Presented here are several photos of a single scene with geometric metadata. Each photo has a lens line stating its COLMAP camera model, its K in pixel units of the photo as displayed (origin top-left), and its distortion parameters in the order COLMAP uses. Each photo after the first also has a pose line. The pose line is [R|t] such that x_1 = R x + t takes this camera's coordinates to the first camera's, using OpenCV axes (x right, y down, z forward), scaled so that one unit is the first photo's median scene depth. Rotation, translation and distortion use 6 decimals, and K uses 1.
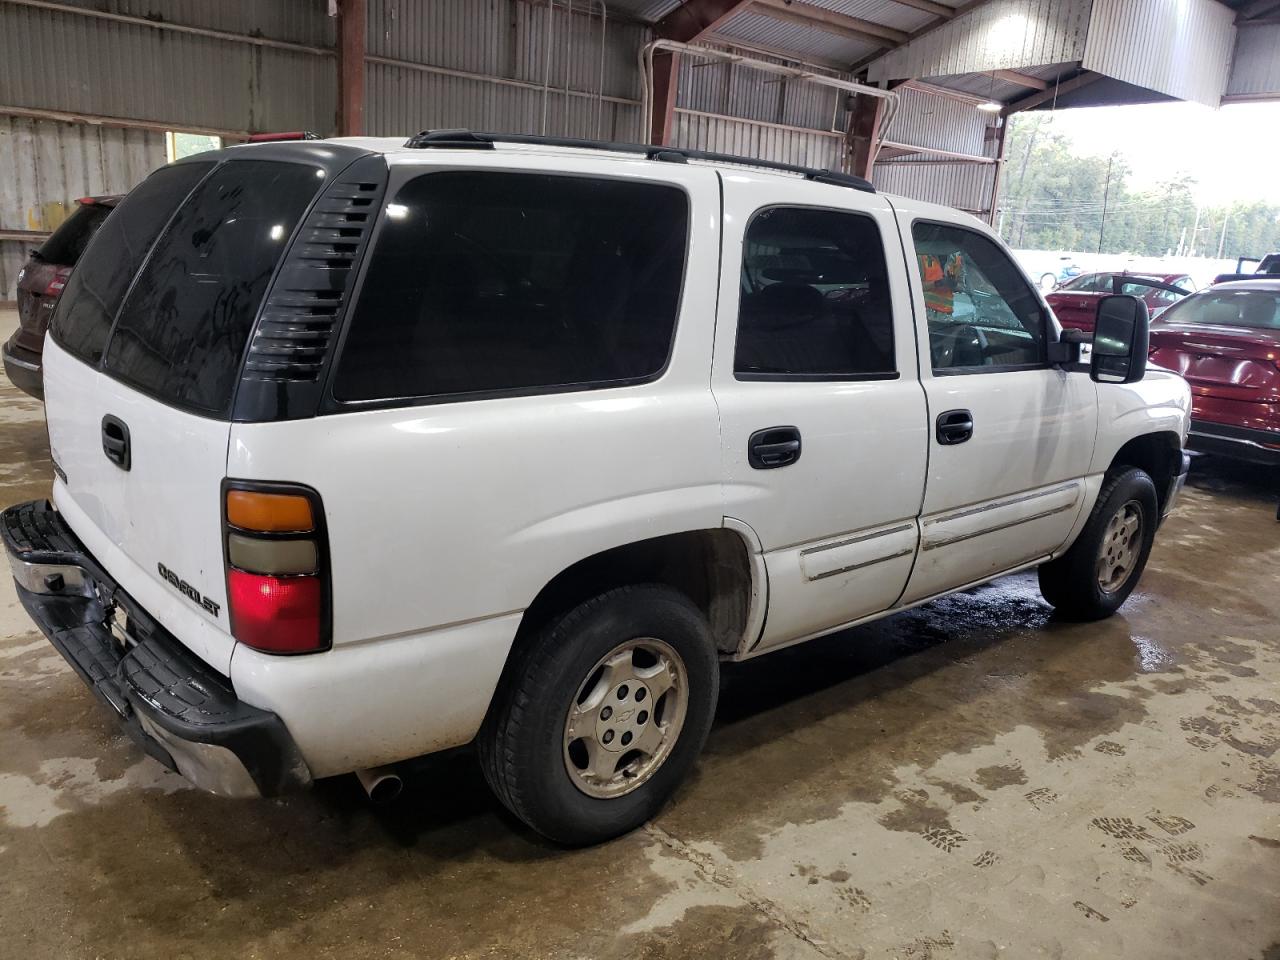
lens RADIAL K [[1005.5, 0, 617.6], [0, 1005.5, 477.5], [0, 0, 1]] dist [0.037950, 0.007885]
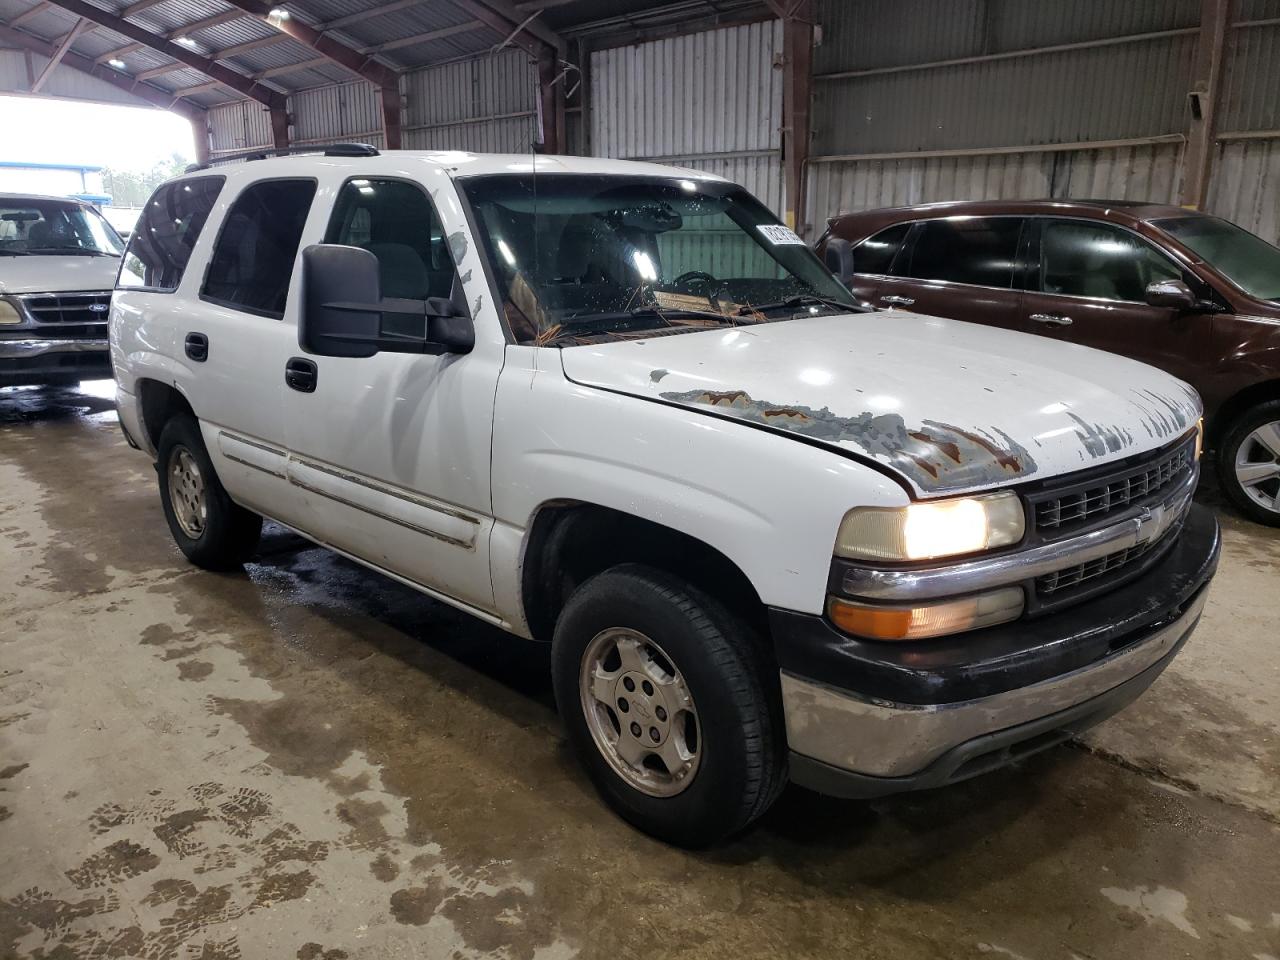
lens RADIAL K [[1005.5, 0, 617.6], [0, 1005.5, 477.5], [0, 0, 1]] dist [0.037950, 0.007885]
pose [[0.042376, 0.181578, -0.982463, 1.352864], [-0.234592, 0.957663, 0.166876, -0.193955], [0.971170, 0.223407, 0.083178, 1.210668]]
